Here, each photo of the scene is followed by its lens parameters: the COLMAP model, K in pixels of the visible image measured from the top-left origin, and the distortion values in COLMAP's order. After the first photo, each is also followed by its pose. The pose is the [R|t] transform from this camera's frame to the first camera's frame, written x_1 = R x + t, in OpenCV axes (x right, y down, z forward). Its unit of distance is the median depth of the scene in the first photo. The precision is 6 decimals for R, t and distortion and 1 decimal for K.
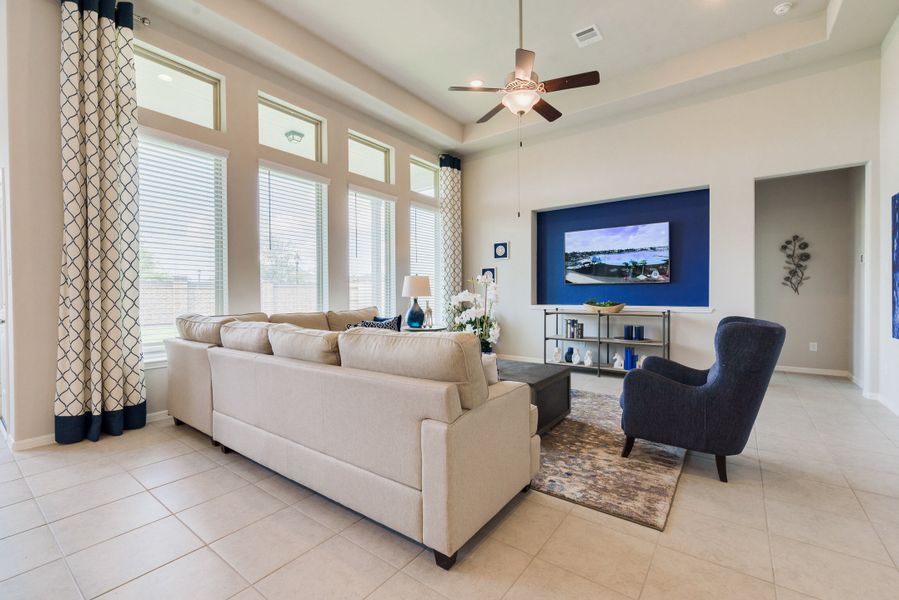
lens RADIAL K [[387.5, 0, 446.0], [0, 387.5, 298.7], [0, 0, 1]] dist [-0.000033, -0.000474]
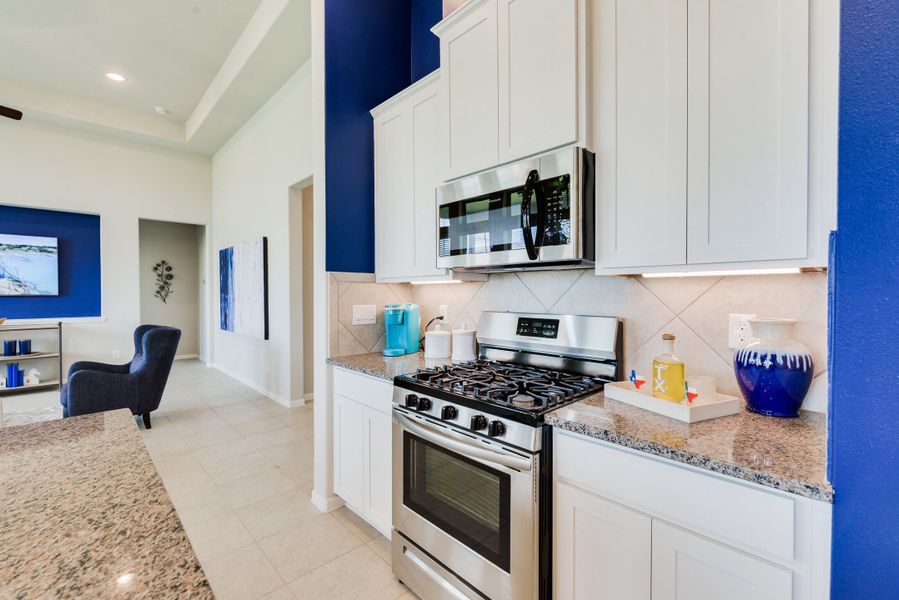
lens RADIAL K [[387.5, 0, 446.0], [0, 387.5, 298.7], [0, 0, 1]] dist [-0.000033, -0.000474]
pose [[0.165513, -0.010061, 0.986156, -0.287794], [0.014110, 0.999870, 0.007833, -0.026287], [-0.986107, 0.012619, 0.165633, -0.212419]]
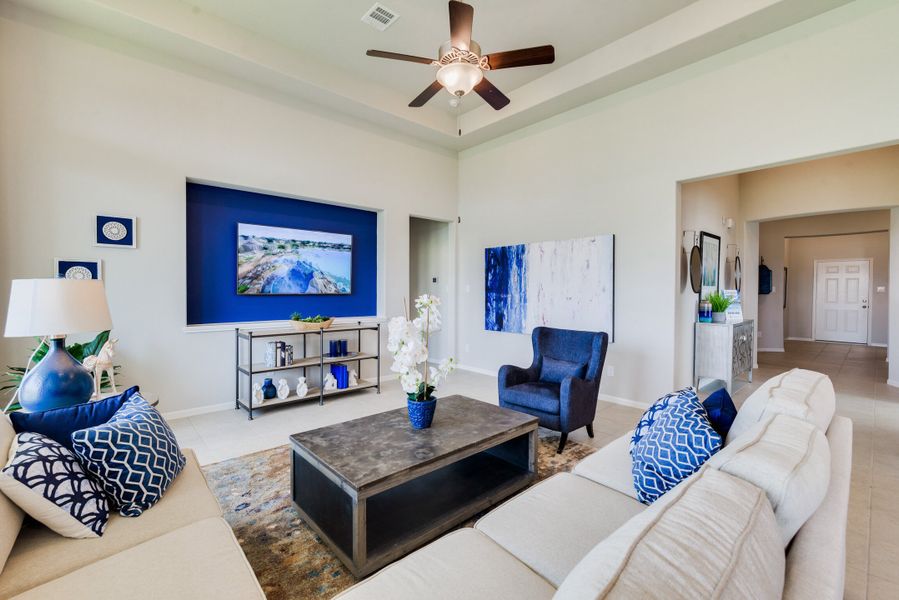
lens RADIAL K [[387.5, 0, 446.0], [0, 387.5, 298.7], [0, 0, 1]] dist [-0.000033, -0.000474]
pose [[0.194086, -0.014468, 0.980878, -0.385994], [0.008226, 0.999880, 0.013121, -0.041567], [-0.980950, 0.005522, 0.194182, 0.560123]]
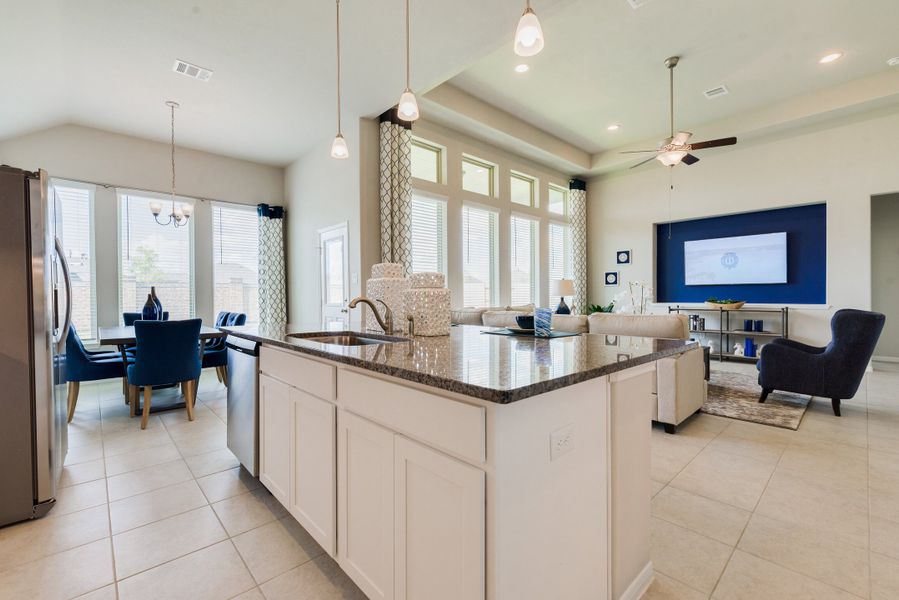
lens RADIAL K [[387.5, 0, 446.0], [0, 387.5, 298.7], [0, 0, 1]] dist [-0.000033, -0.000474]
pose [[0.984114, -0.000867, -0.177535, -0.233552], [0.000709, 0.999999, -0.000955, 0.004514], [0.177536, 0.000814, 0.984114, -0.340894]]
